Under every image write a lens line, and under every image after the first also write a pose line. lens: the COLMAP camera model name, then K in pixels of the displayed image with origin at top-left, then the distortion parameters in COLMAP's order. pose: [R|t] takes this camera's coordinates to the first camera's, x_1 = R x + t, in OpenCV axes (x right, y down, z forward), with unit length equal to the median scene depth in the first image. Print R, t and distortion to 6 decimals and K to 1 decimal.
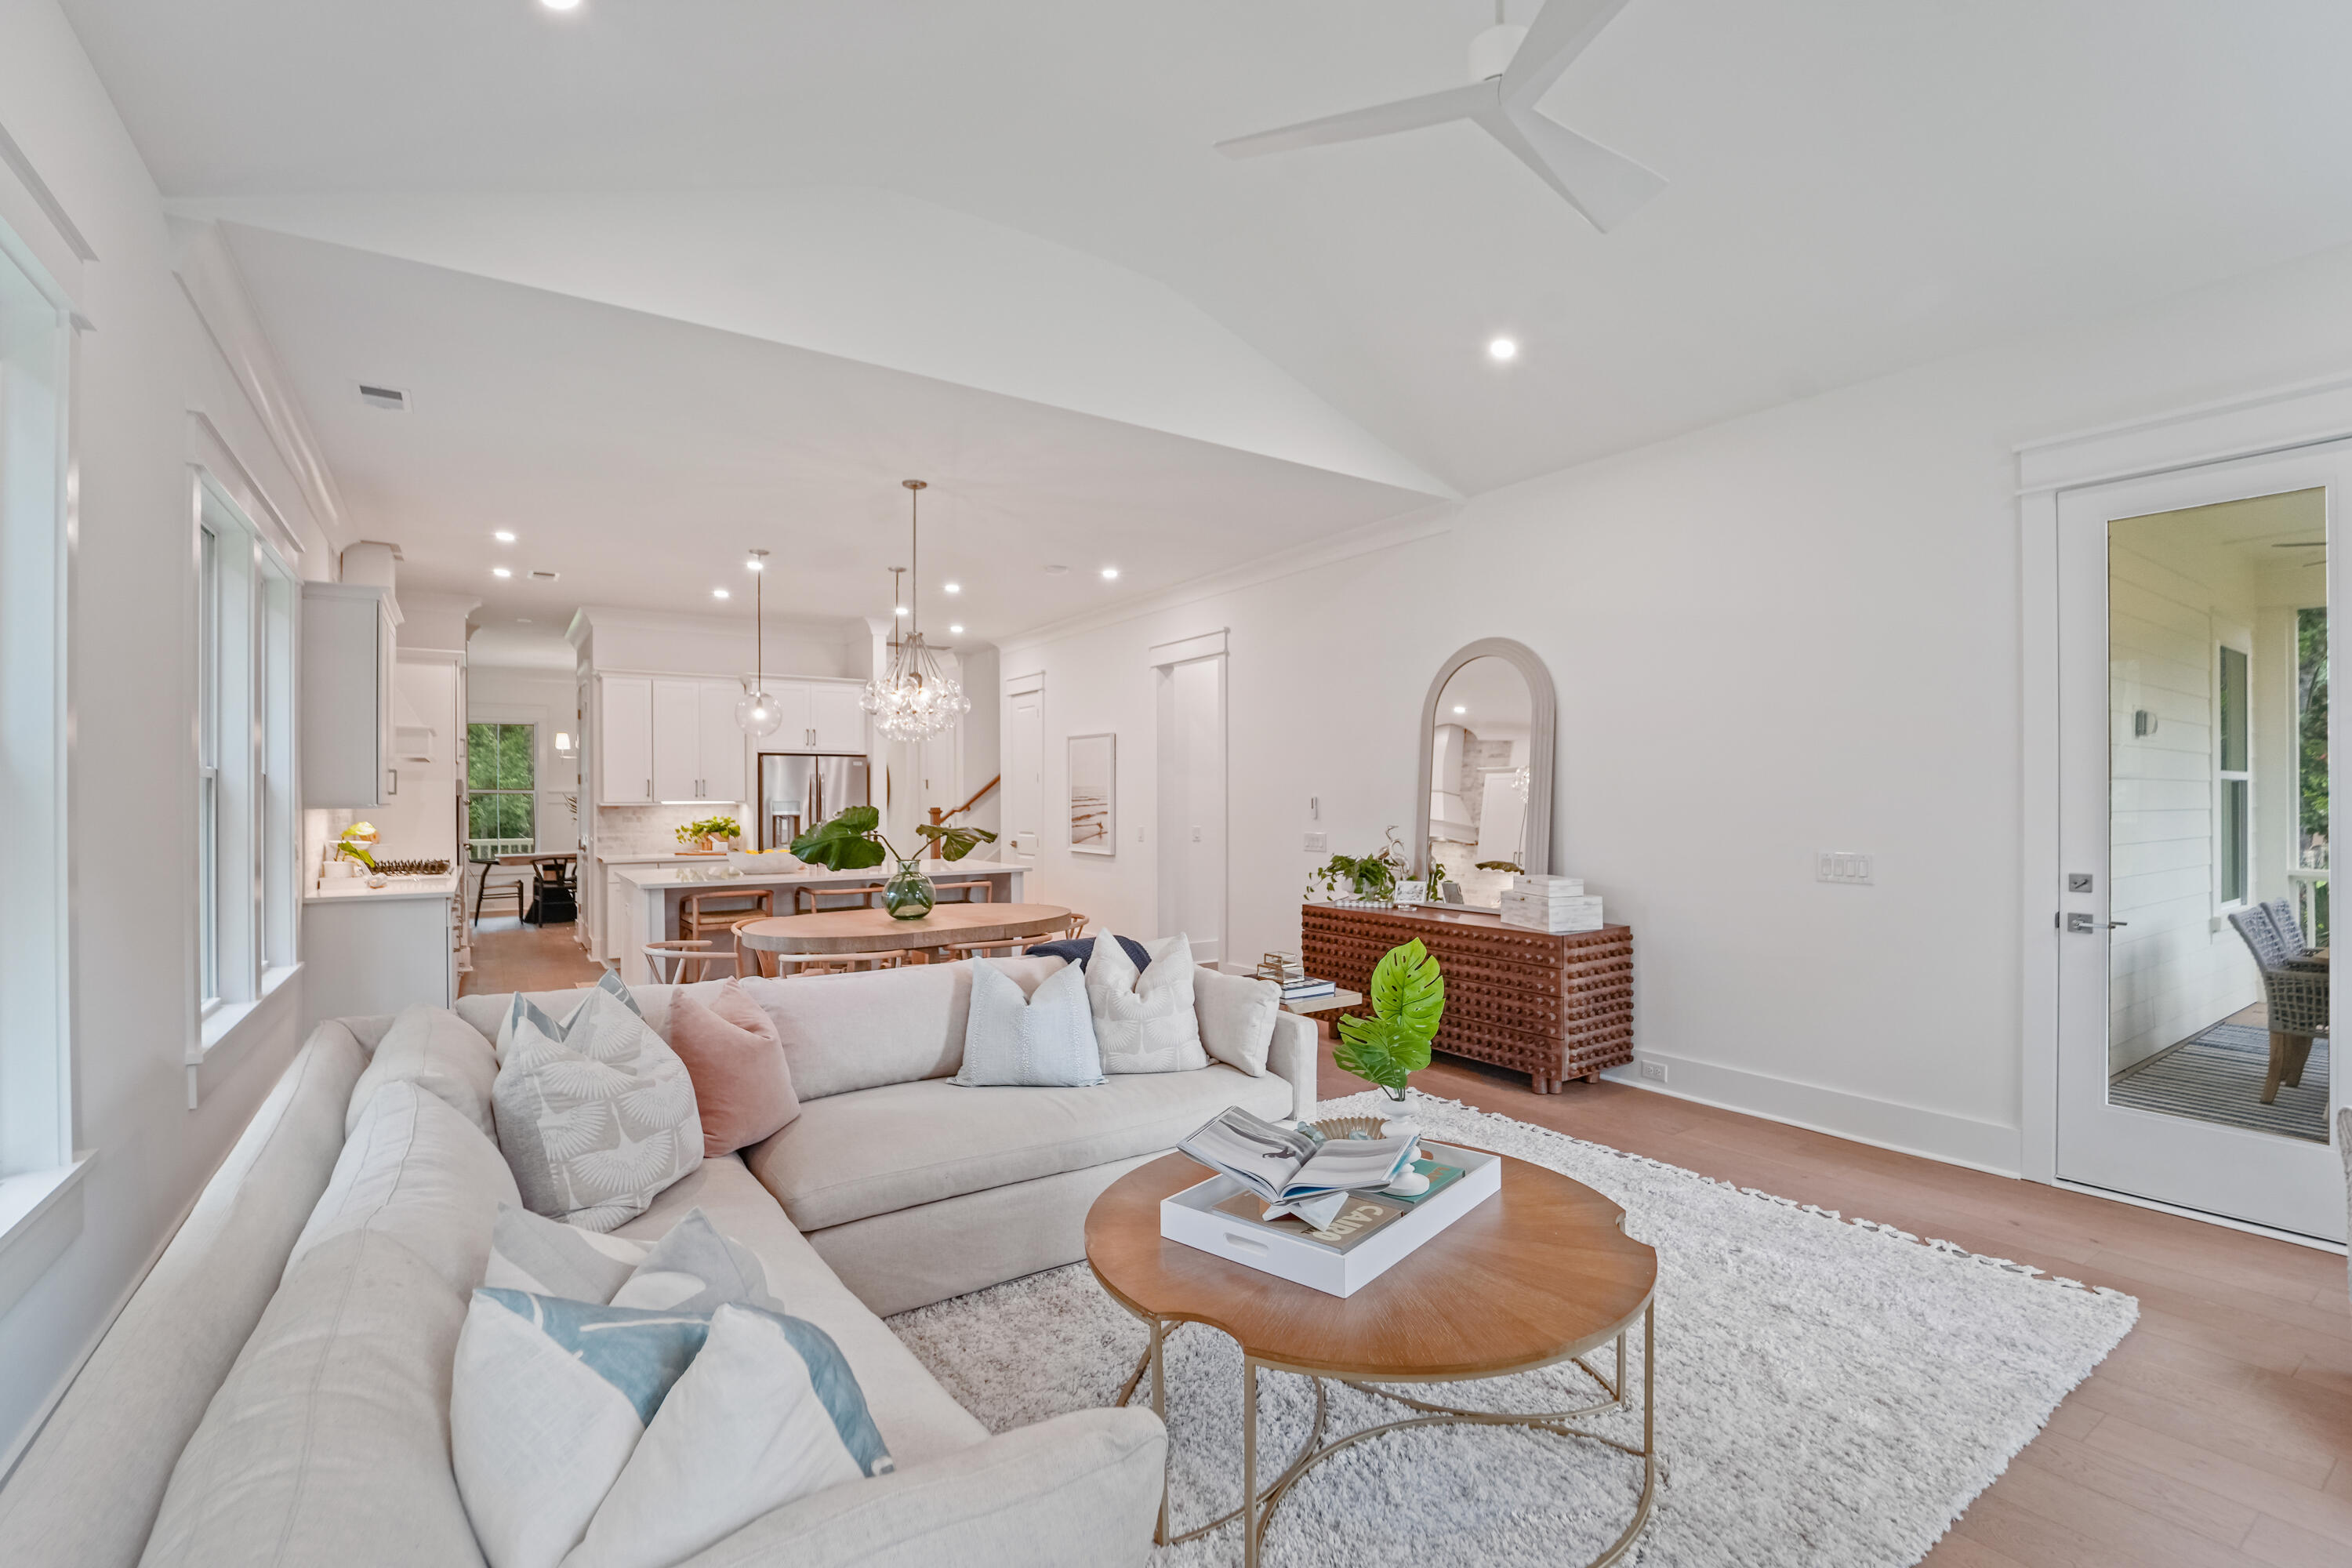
lens RADIAL K [[1050.4, 0, 1179.5], [0, 1050.4, 797.3], [0, 0, 1]] dist [-0.018950, 0.000019]
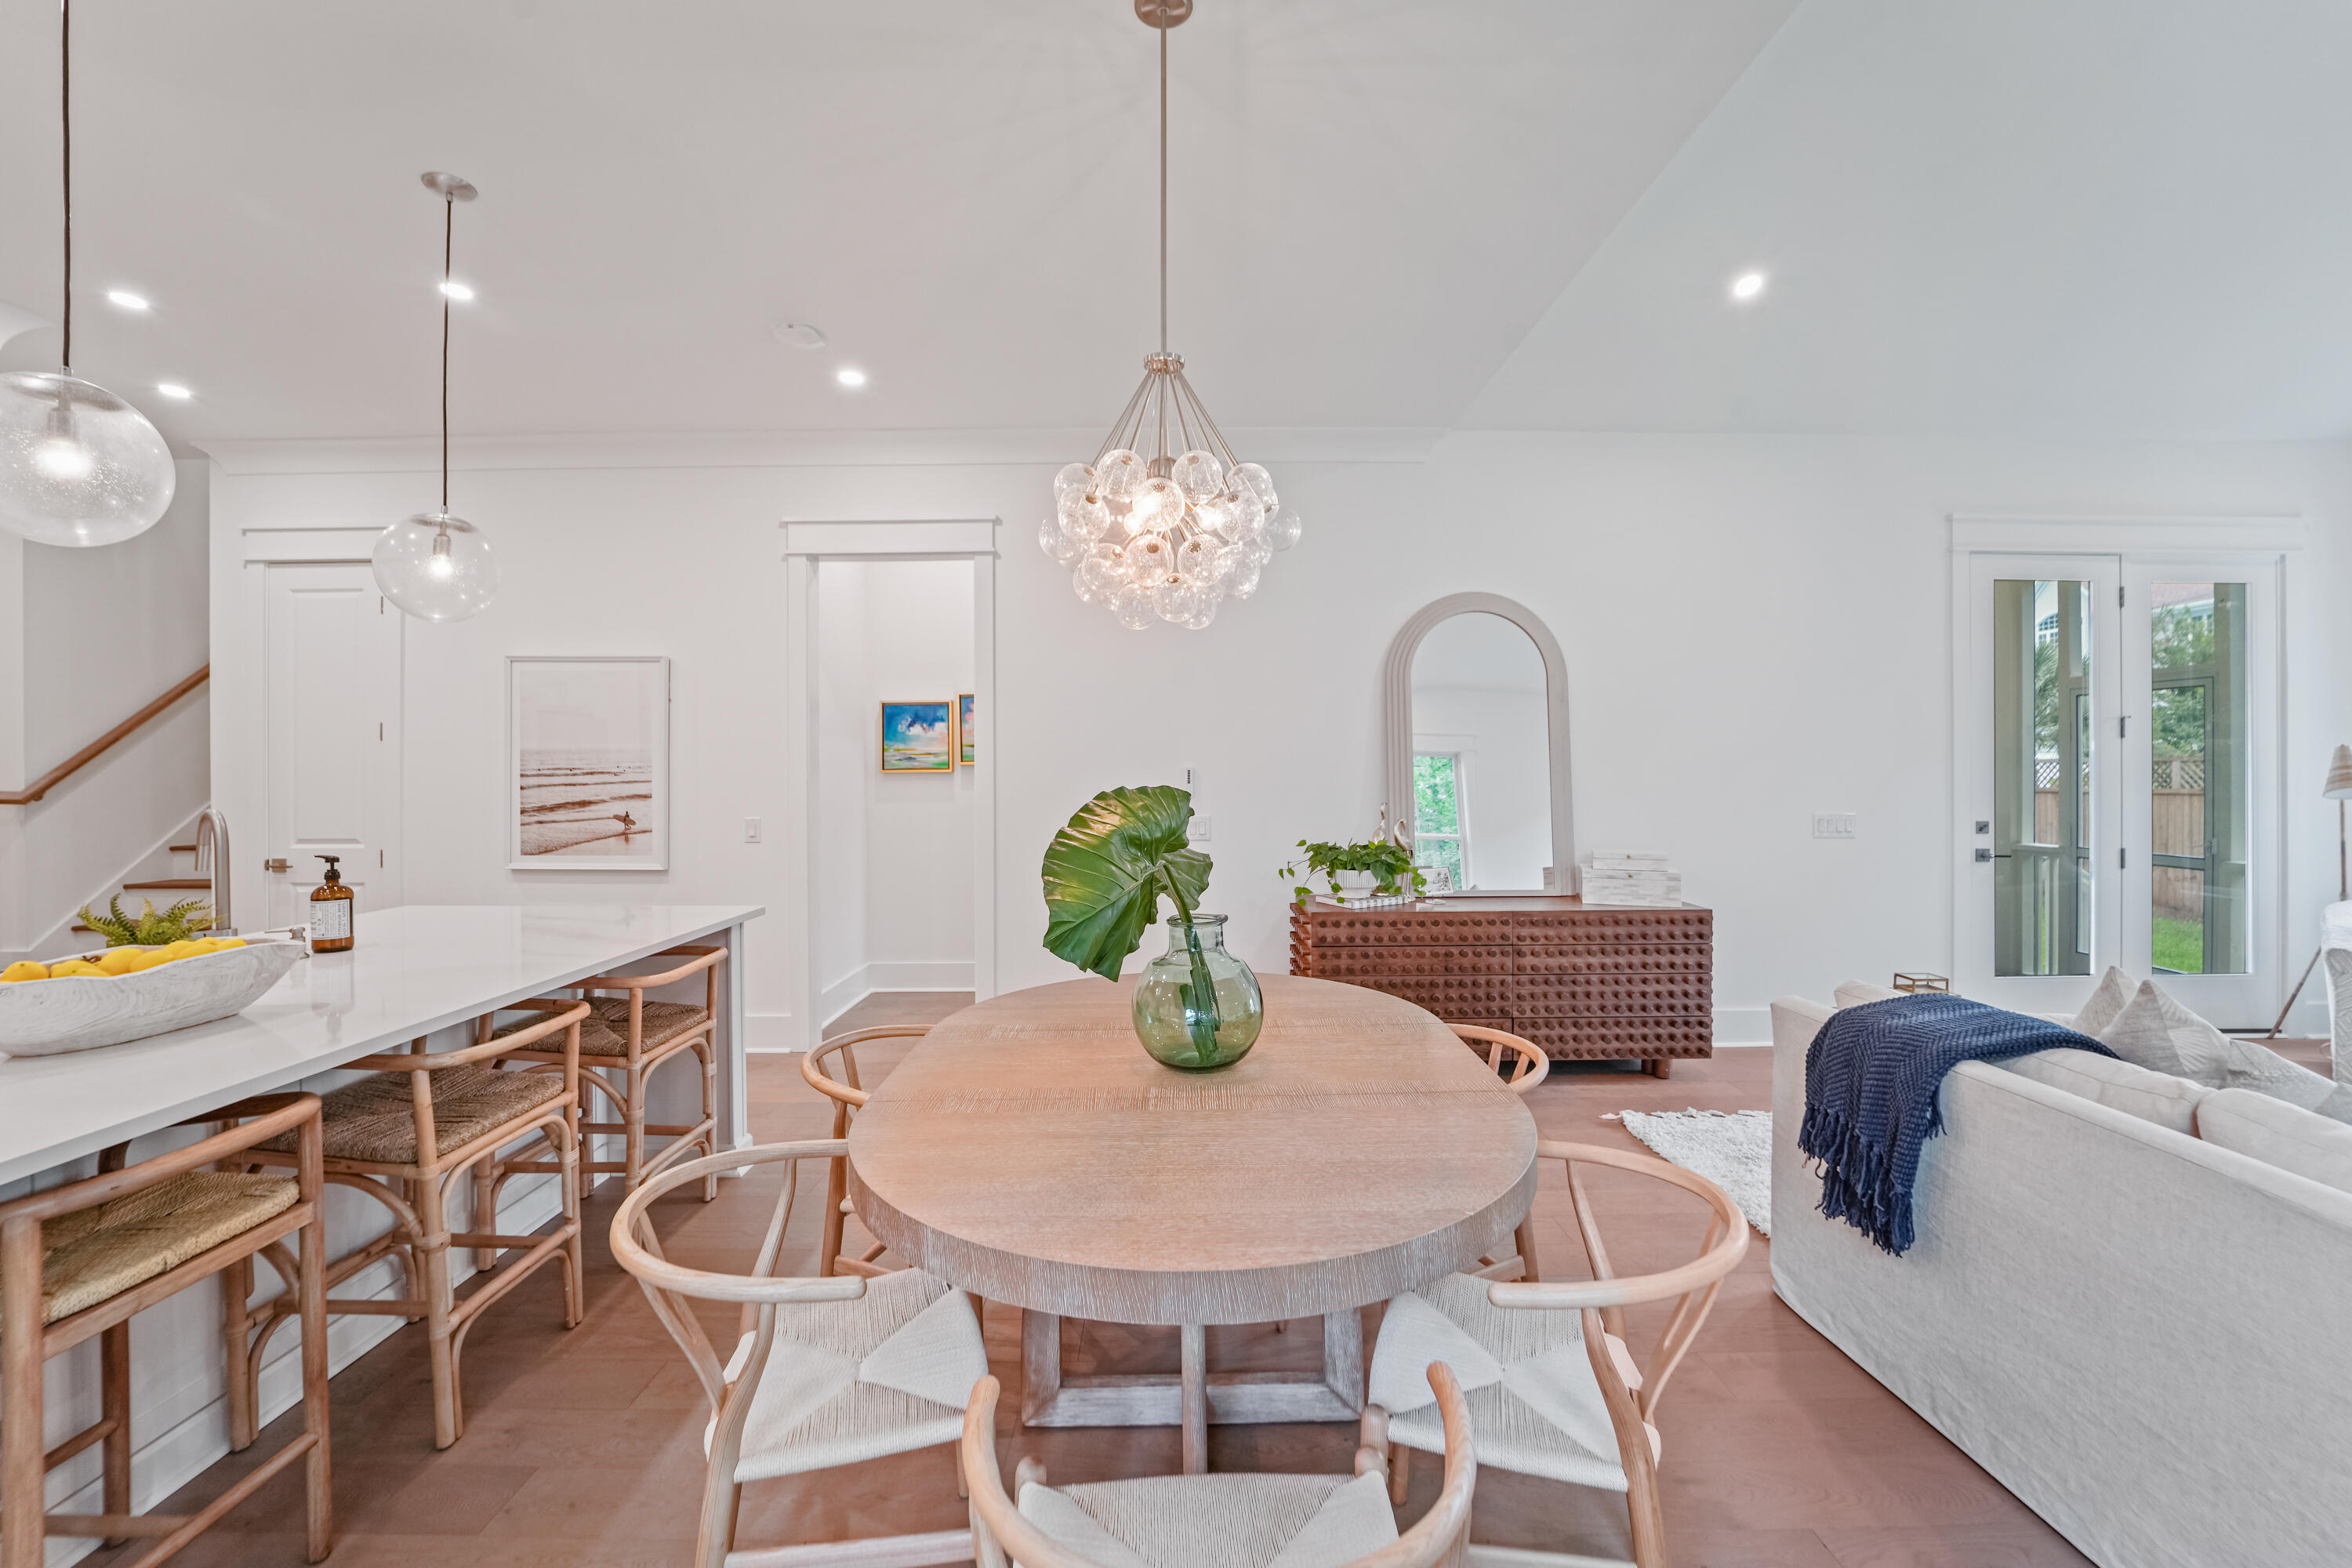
lens RADIAL K [[957.5, 0, 1177.6], [0, 957.5, 771.3], [0, 0, 1]] dist [-0.022600, 0.000299]
pose [[0.557532, -0.001051, 0.830155, -0.577138], [0.001899, 0.999998, -0.000009, 0.002673], [-0.830153, 0.001581, 0.557533, 0.816101]]
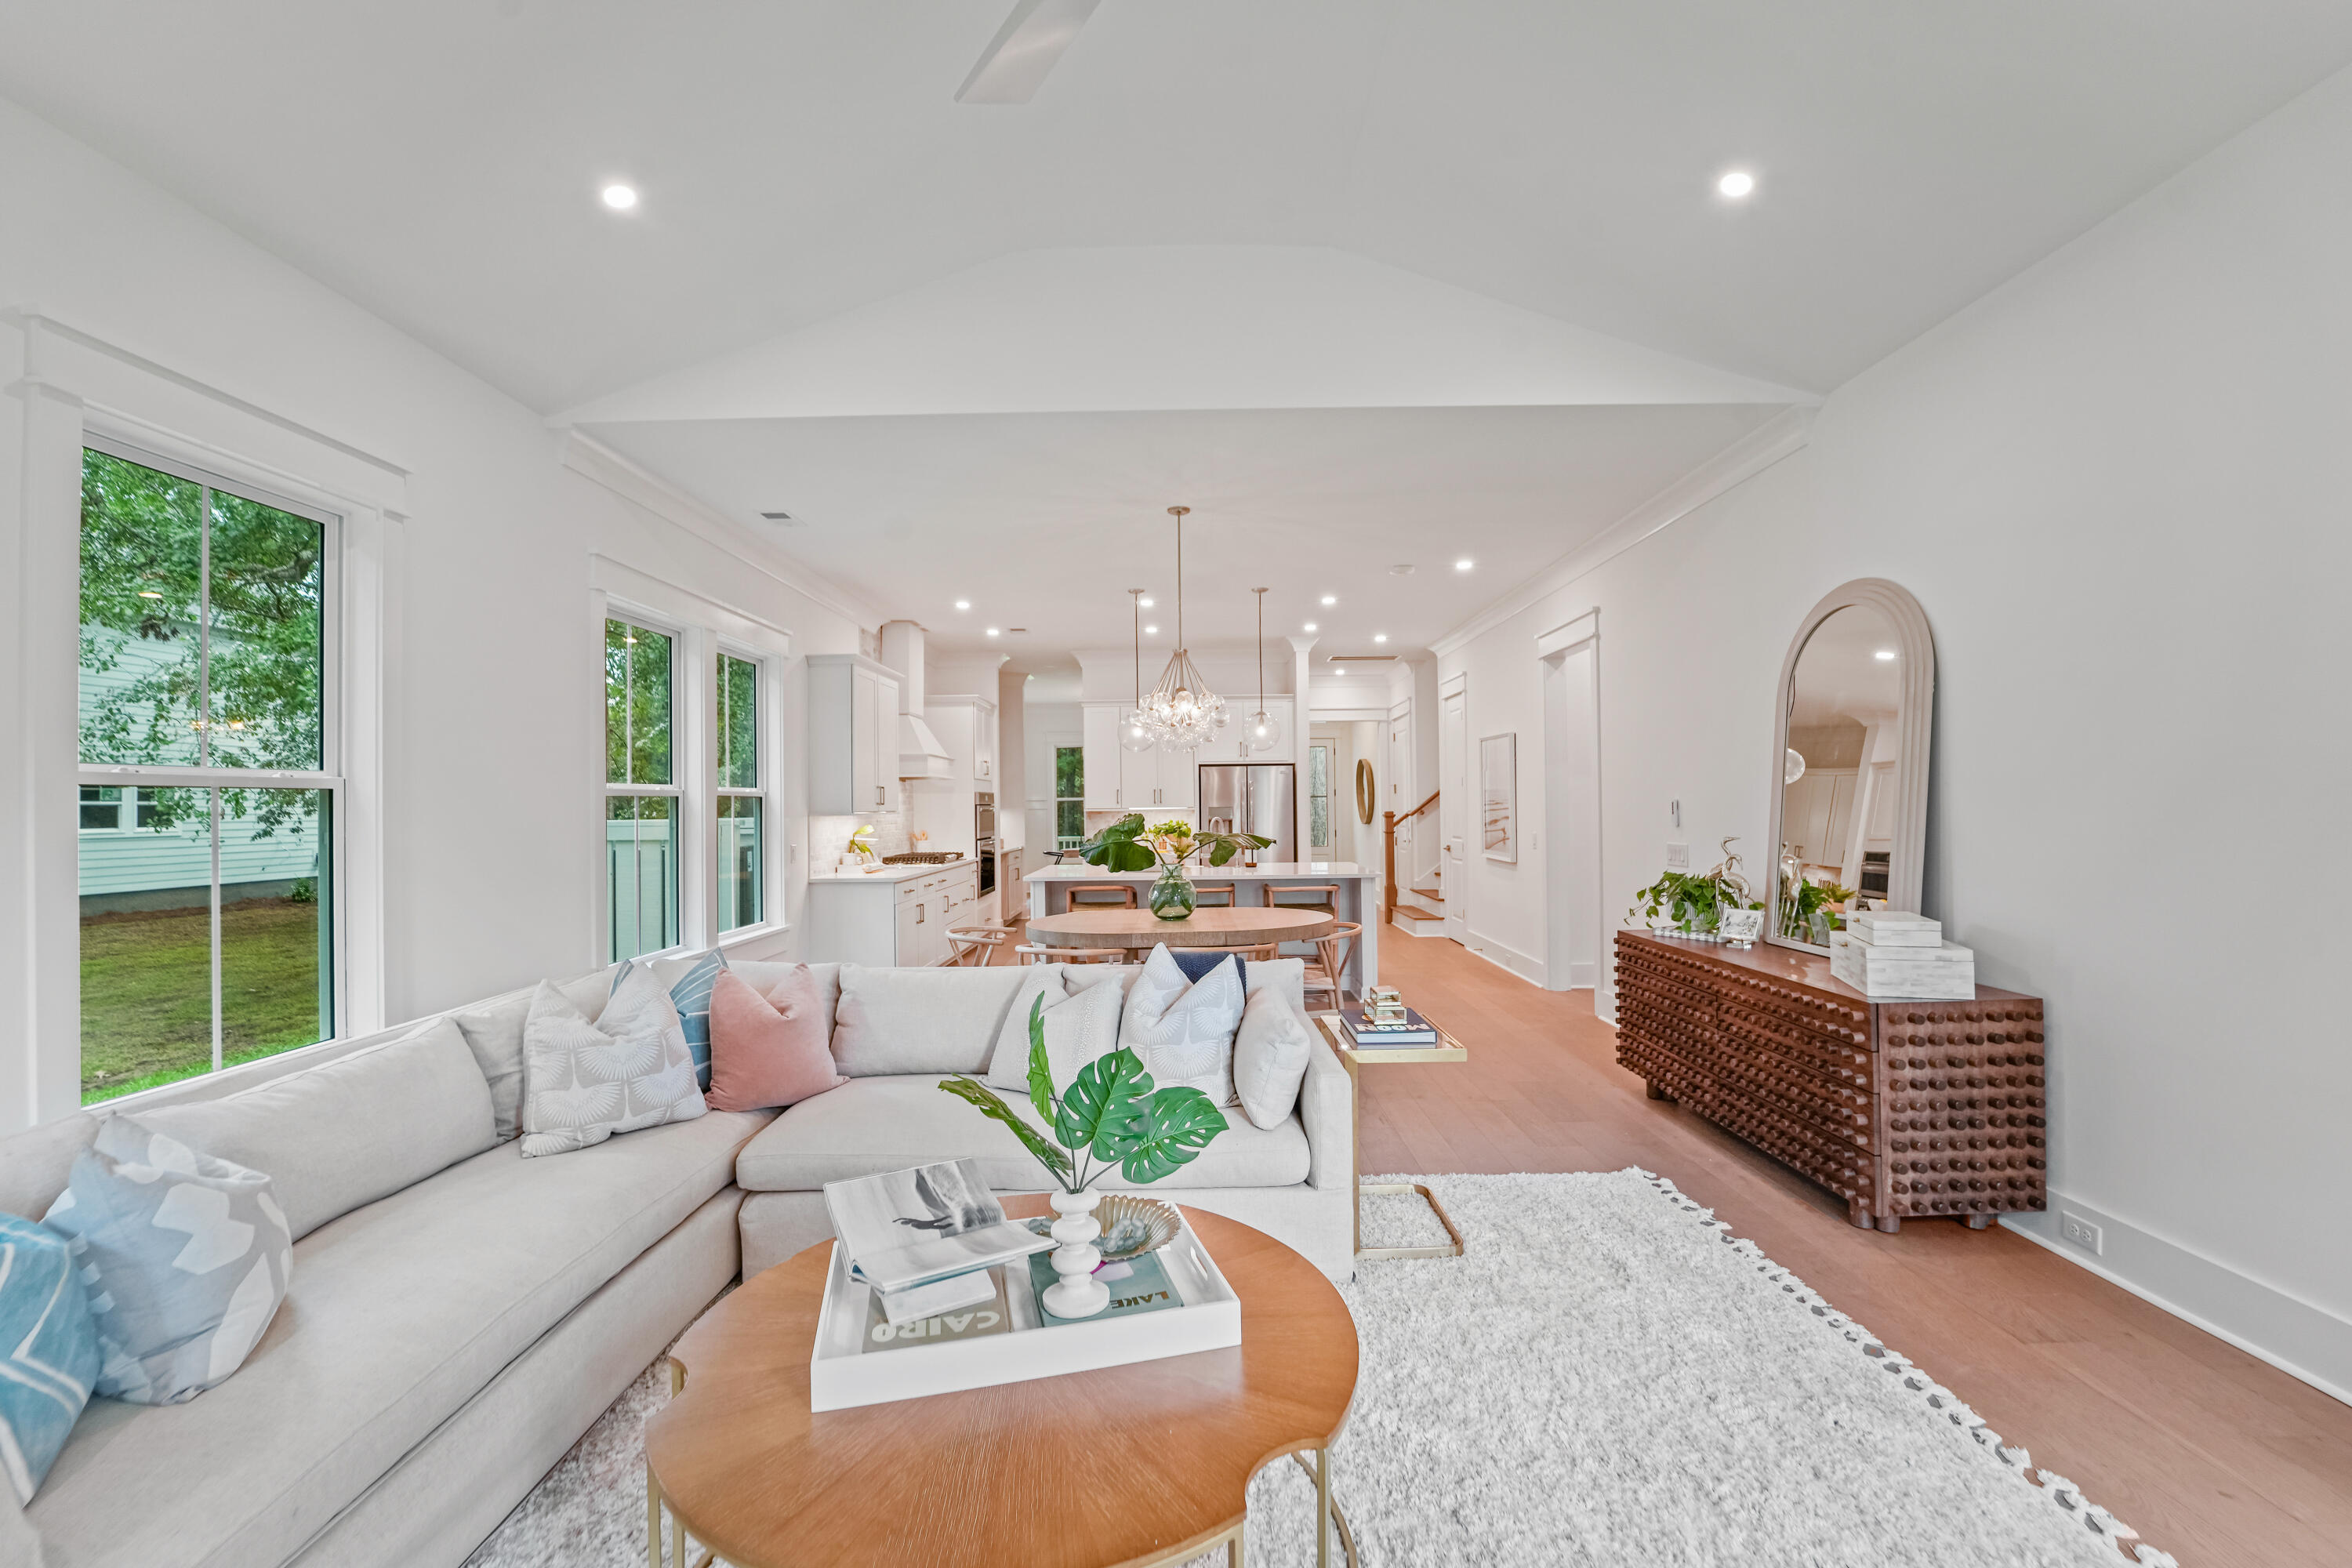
lens RADIAL K [[971.2, 0, 1162.2], [0, 971.2, 792.0], [0, 0, 1]] dist [-0.022079, -0.000293]
pose [[0.816785, -0.013055, -0.576794, 0.304966], [0.008667, 0.999909, -0.010359, -0.003211], [0.576877, 0.003462, 0.816824, 0.192413]]
